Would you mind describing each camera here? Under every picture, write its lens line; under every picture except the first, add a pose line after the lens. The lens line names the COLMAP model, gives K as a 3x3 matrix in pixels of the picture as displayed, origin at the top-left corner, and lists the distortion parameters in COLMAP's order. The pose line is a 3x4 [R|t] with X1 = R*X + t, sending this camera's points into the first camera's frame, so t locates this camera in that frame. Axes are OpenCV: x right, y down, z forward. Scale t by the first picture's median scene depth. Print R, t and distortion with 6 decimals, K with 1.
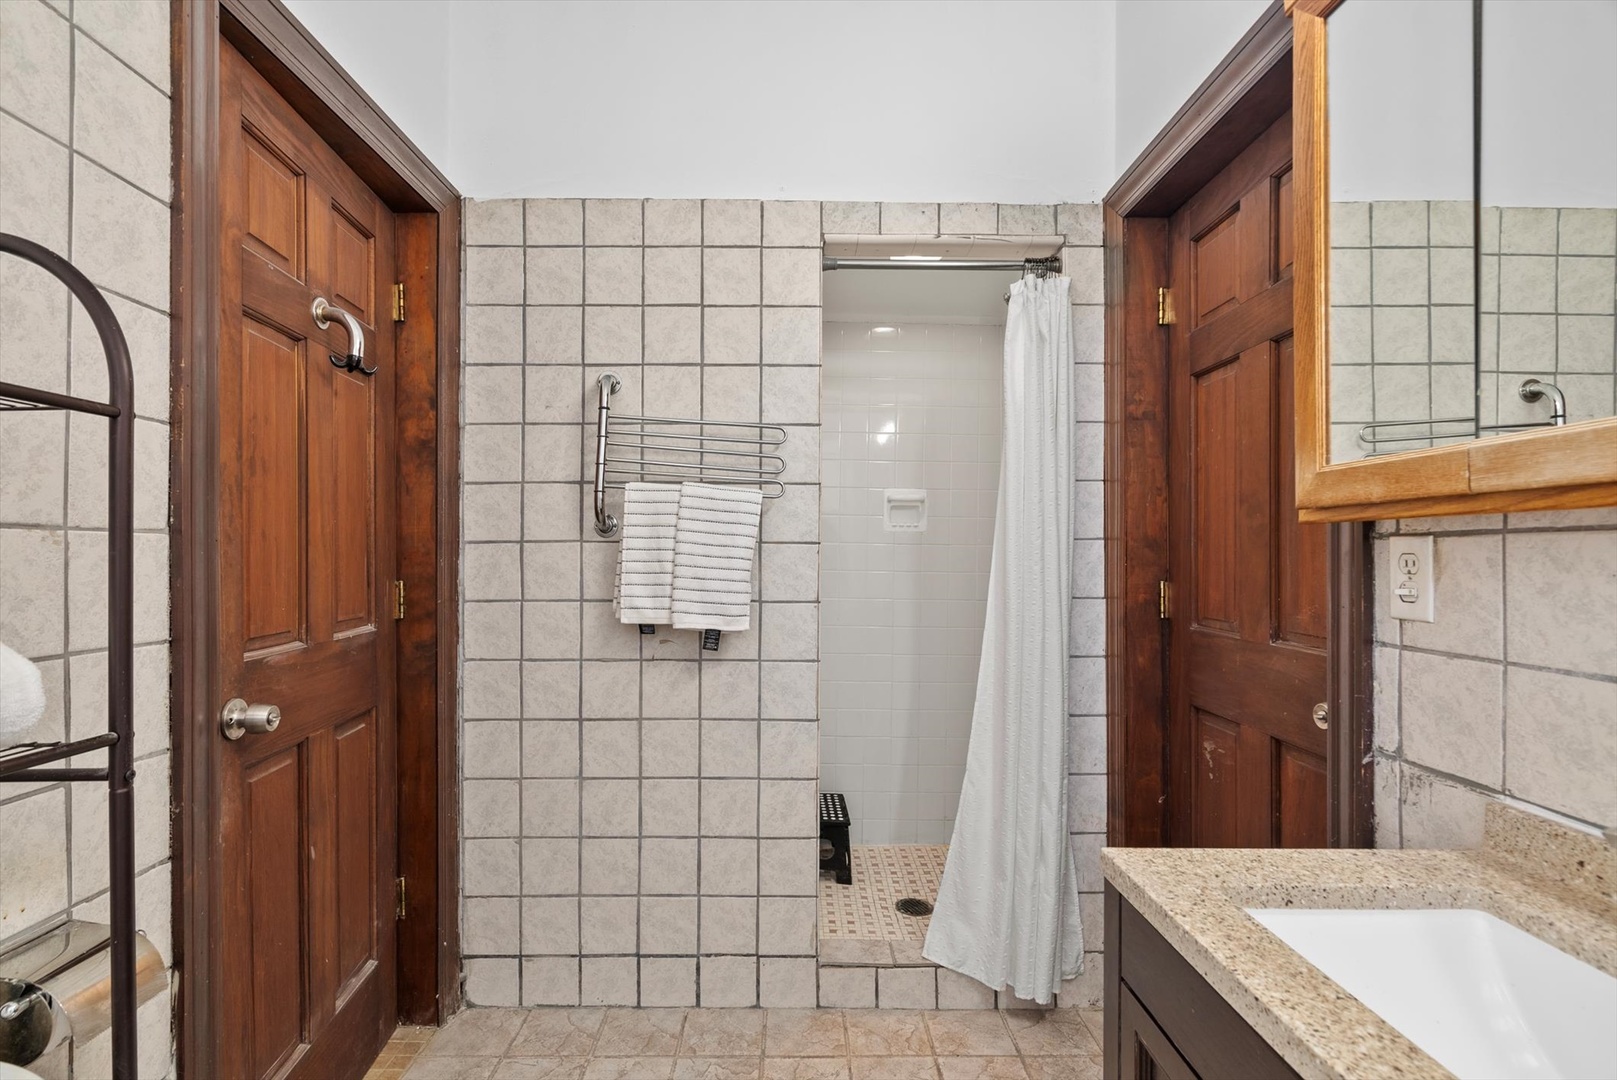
lens RADIAL K [[736.3, 0, 801.3], [0, 736.3, 544.5], [0, 0, 1]] dist [0.000851, 0.000773]
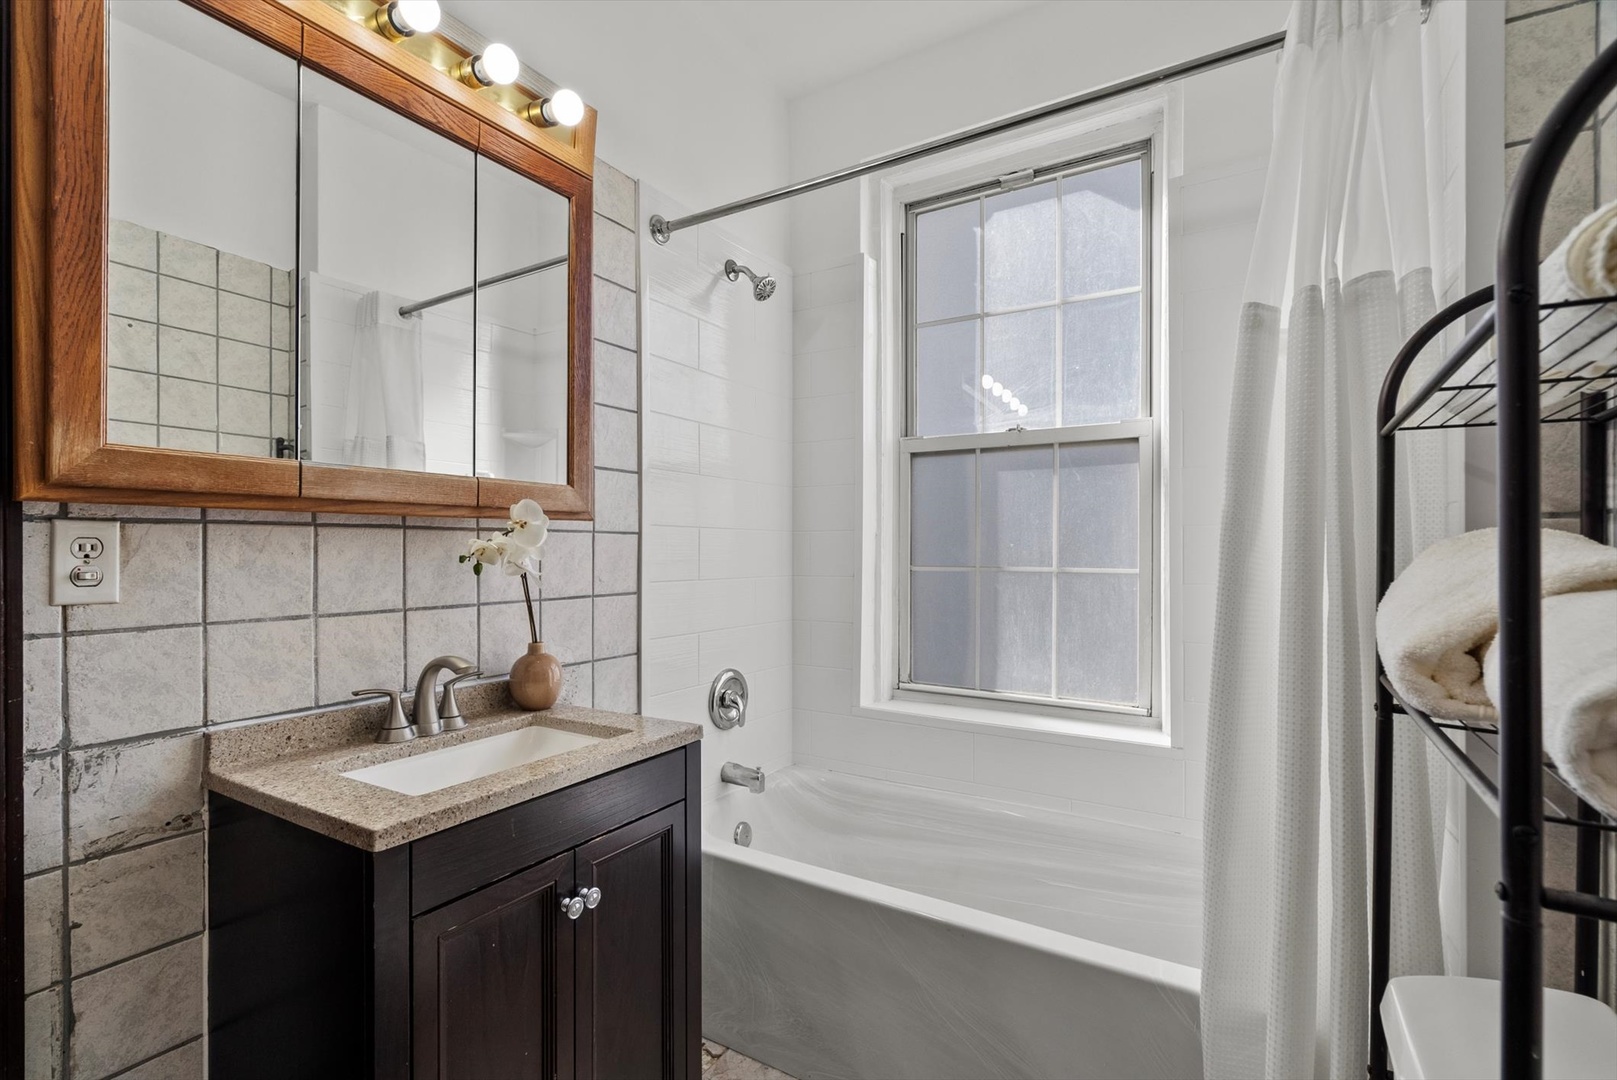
lens RADIAL K [[736.3, 0, 801.3], [0, 736.3, 544.5], [0, 0, 1]] dist [0.000851, 0.000773]
pose [[-0.846004, 0.005022, 0.533153, -0.595112], [-0.005091, 0.999834, -0.017495, 0.037979], [-0.533153, -0.017515, -0.845838, 1.491693]]
